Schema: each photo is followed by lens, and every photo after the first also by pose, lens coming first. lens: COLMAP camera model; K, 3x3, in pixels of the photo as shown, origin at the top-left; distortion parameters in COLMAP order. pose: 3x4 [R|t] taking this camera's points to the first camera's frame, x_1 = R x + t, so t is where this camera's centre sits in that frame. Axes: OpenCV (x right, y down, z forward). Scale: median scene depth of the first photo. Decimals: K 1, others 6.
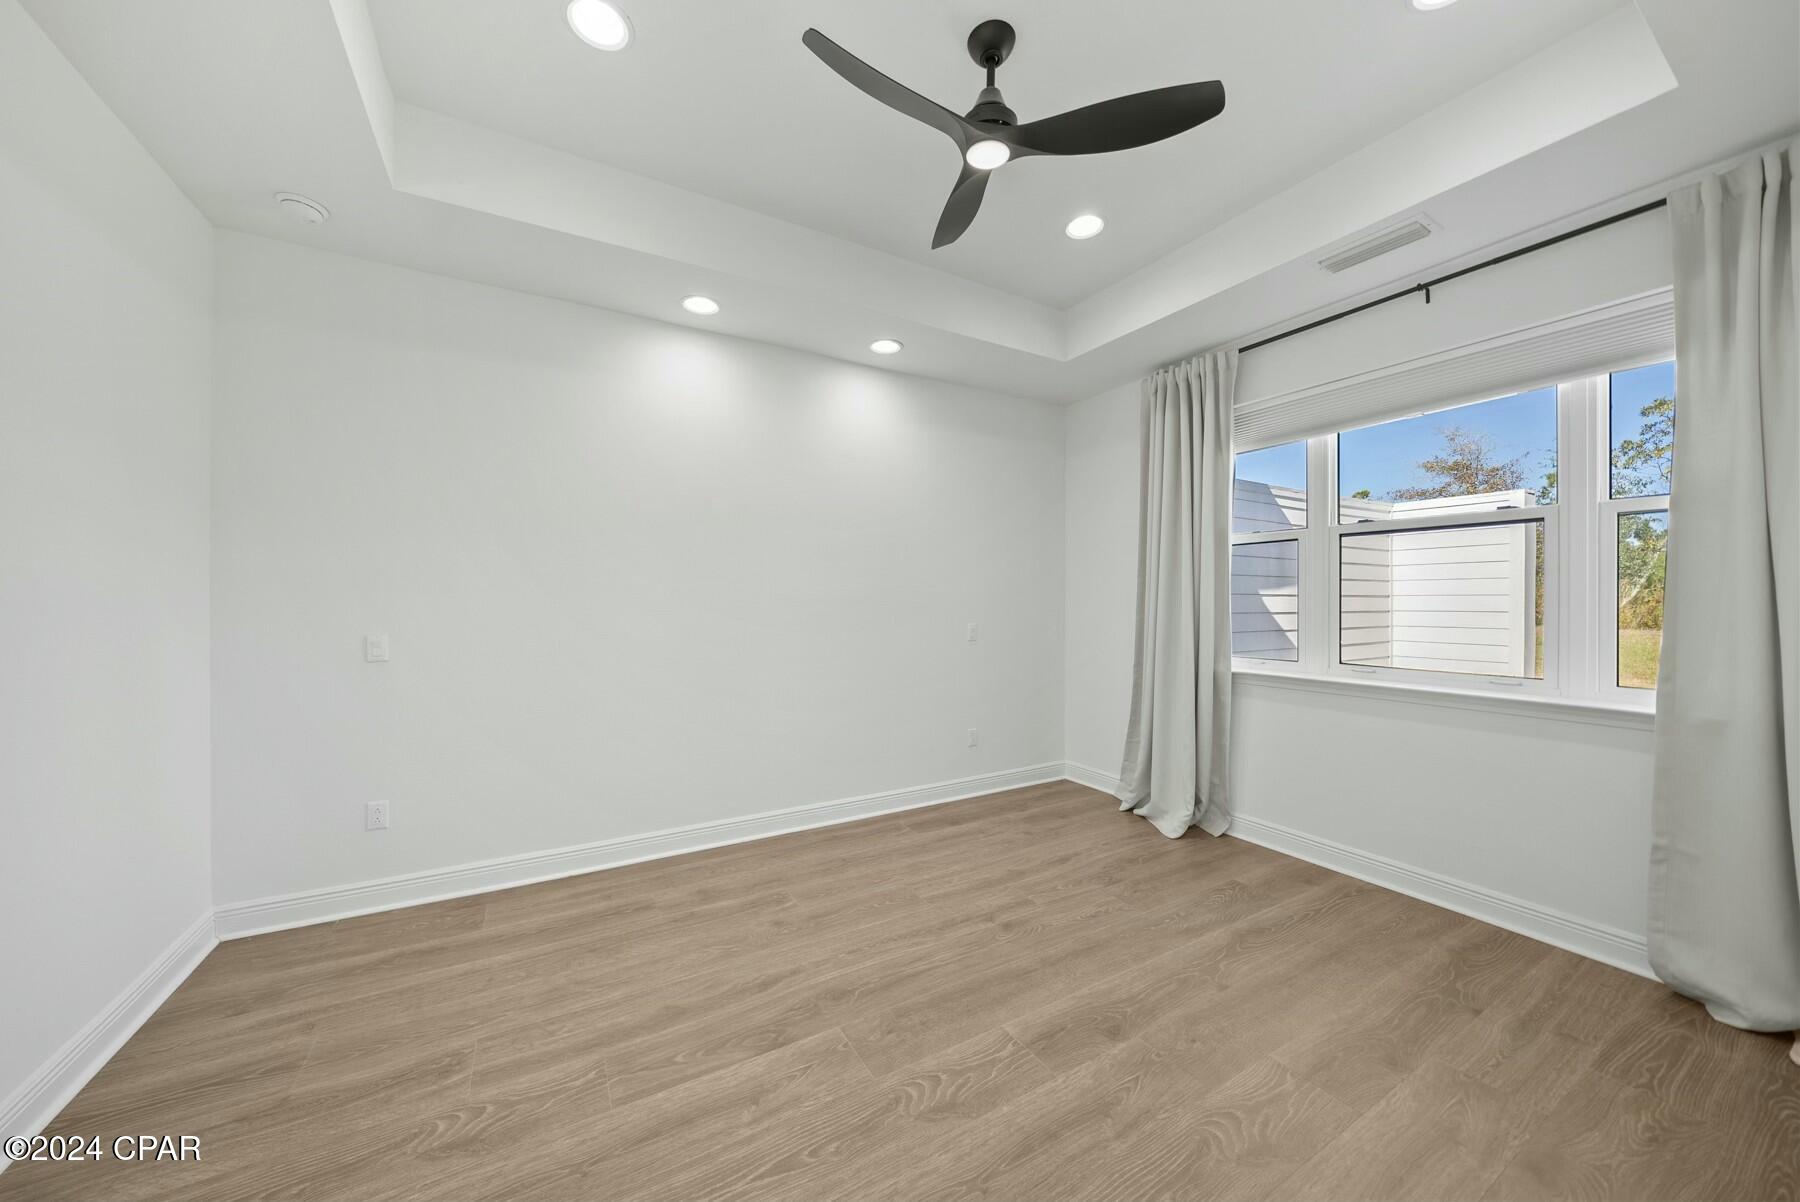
lens RADIAL K [[621.6, 0, 892.0], [0, 621.6, 598.9], [0, 0, 1]] dist [0.000567, 0.000045]
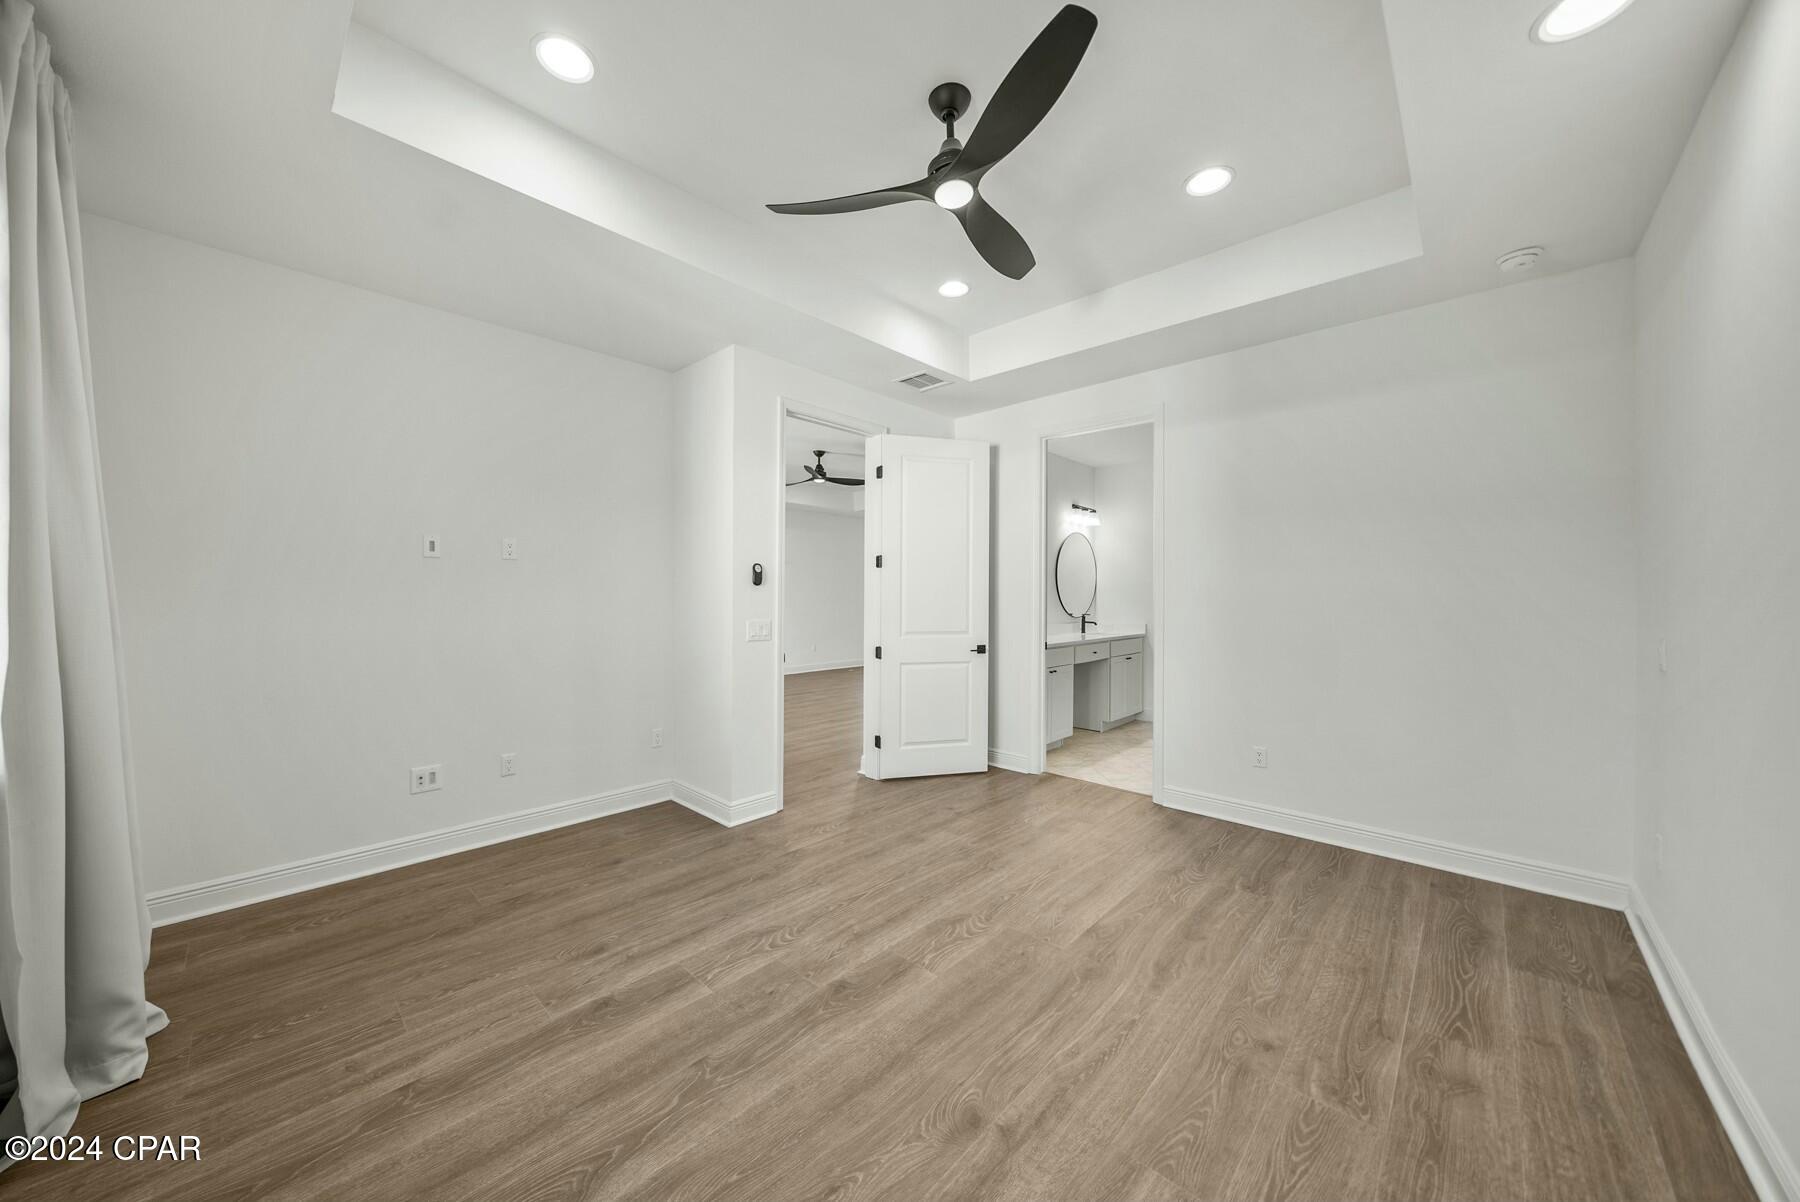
lens RADIAL K [[621.6, 0, 892.0], [0, 621.6, 598.9], [0, 0, 1]] dist [0.000567, 0.000045]
pose [[-0.958351, -0.006116, -0.285527, 0.539026], [-0.006840, 0.999975, 0.001539, 0.007143], [0.285510, 0.003428, -0.958370, 1.906876]]
